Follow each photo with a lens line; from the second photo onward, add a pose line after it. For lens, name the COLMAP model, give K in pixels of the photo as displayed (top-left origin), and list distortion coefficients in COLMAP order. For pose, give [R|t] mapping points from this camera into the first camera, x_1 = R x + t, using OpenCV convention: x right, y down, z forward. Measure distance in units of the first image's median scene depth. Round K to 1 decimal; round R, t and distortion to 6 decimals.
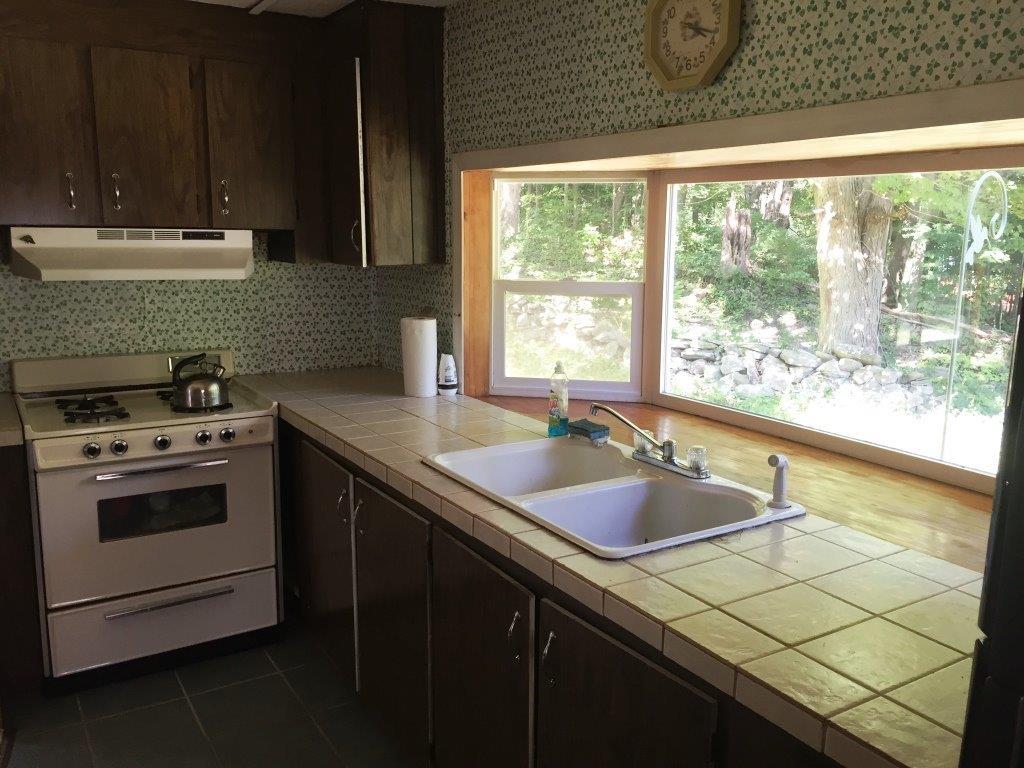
lens RADIAL K [[874.3, 0, 515.4], [0, 874.3, 382.6], [0, 0, 1]] dist [0.074419, -0.109250]
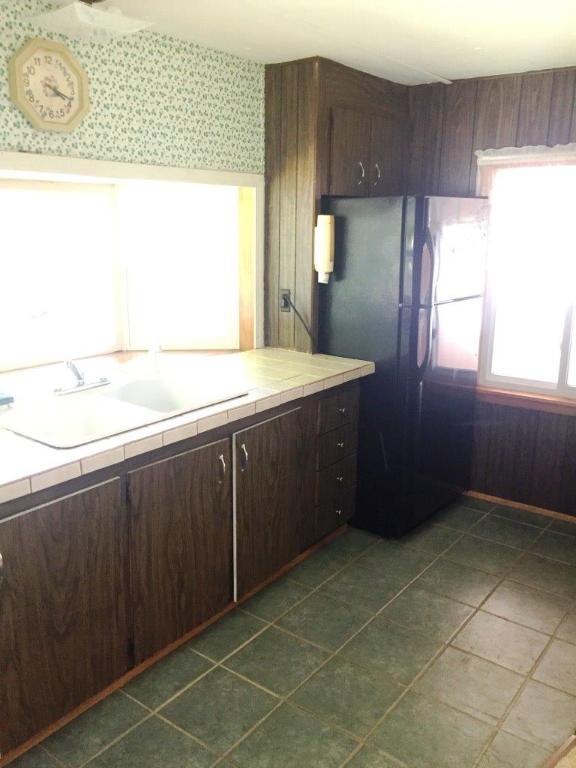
lens RADIAL K [[655.7, 0, 288.7], [0, 655.7, 385.9], [0, 0, 1]] dist [0.074419, -0.109250]
pose [[-0.362917, -0.245115, 0.899005, -1.036981], [0.150000, 0.936833, 0.315982, -0.227059], [-0.919669, 0.249526, -0.303225, 1.081536]]
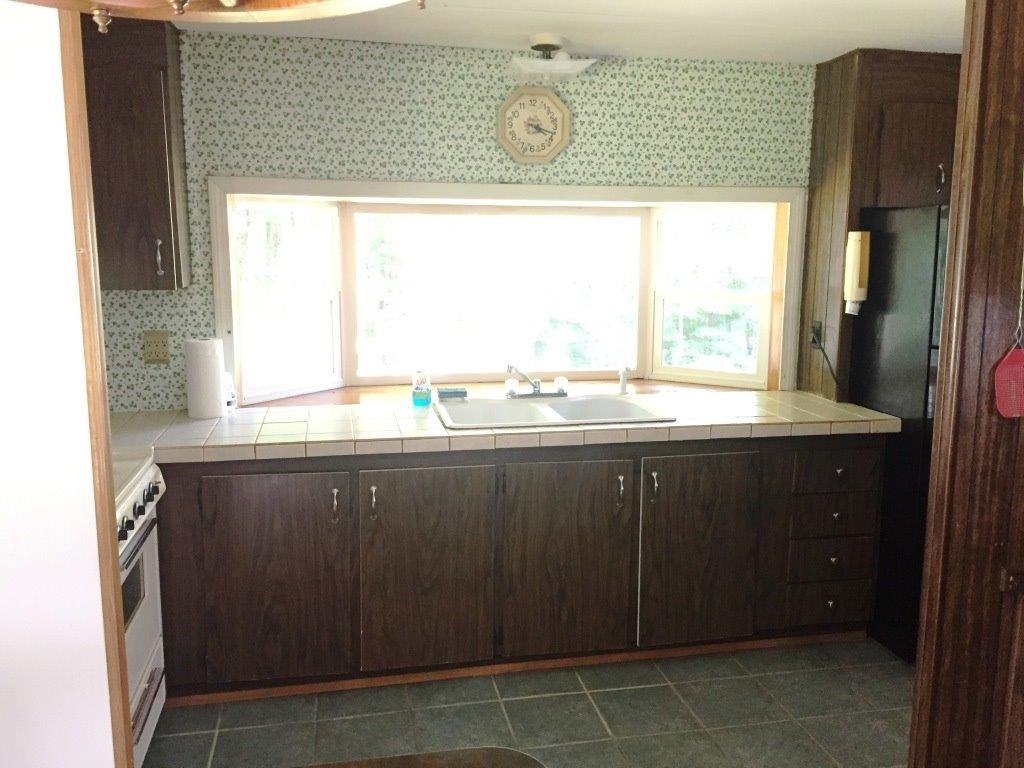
lens RADIAL K [[874.3, 0, 515.4], [0, 874.3, 382.6], [0, 0, 1]] dist [0.074419, -0.109250]
pose [[0.343102, -0.150901, 0.927098, -1.395535], [0.166474, 0.981155, 0.098090, -0.098129], [-0.924428, 0.120683, 0.361757, 0.487740]]
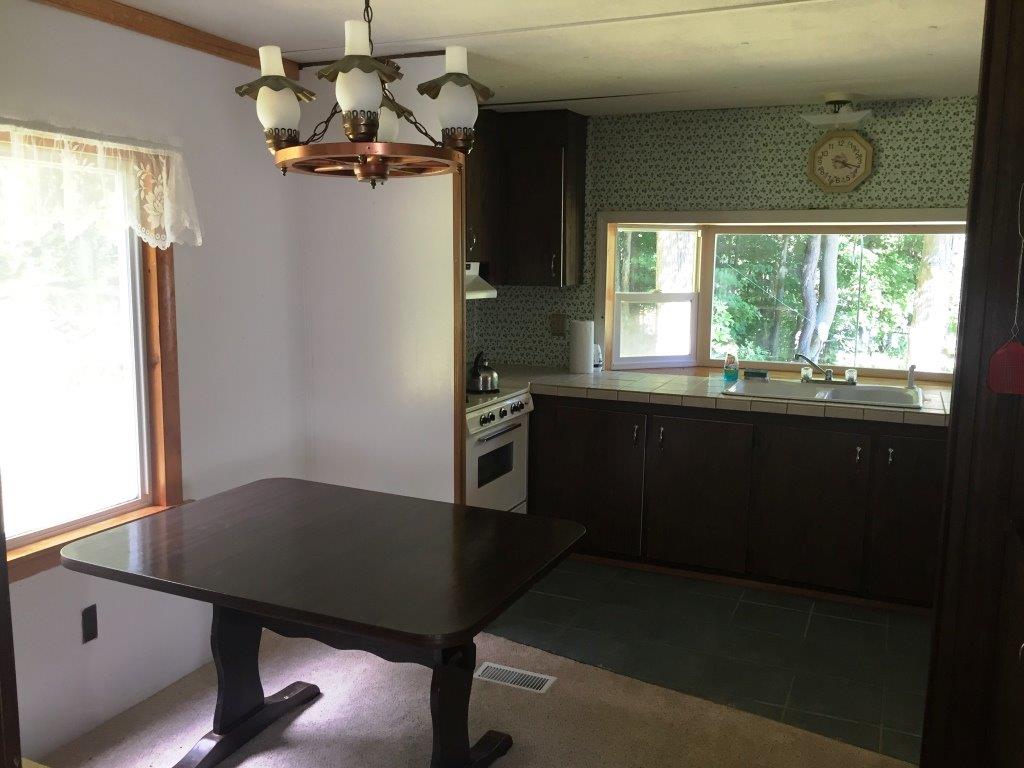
lens RADIAL K [[874.3, 0, 515.4], [0, 874.3, 382.6], [0, 0, 1]] dist [0.074419, -0.109250]
pose [[0.826111, -0.081514, 0.557581, -1.574923], [0.095955, 0.995380, 0.003349, 0.022678], [-0.555278, 0.050736, 0.830116, -0.244319]]
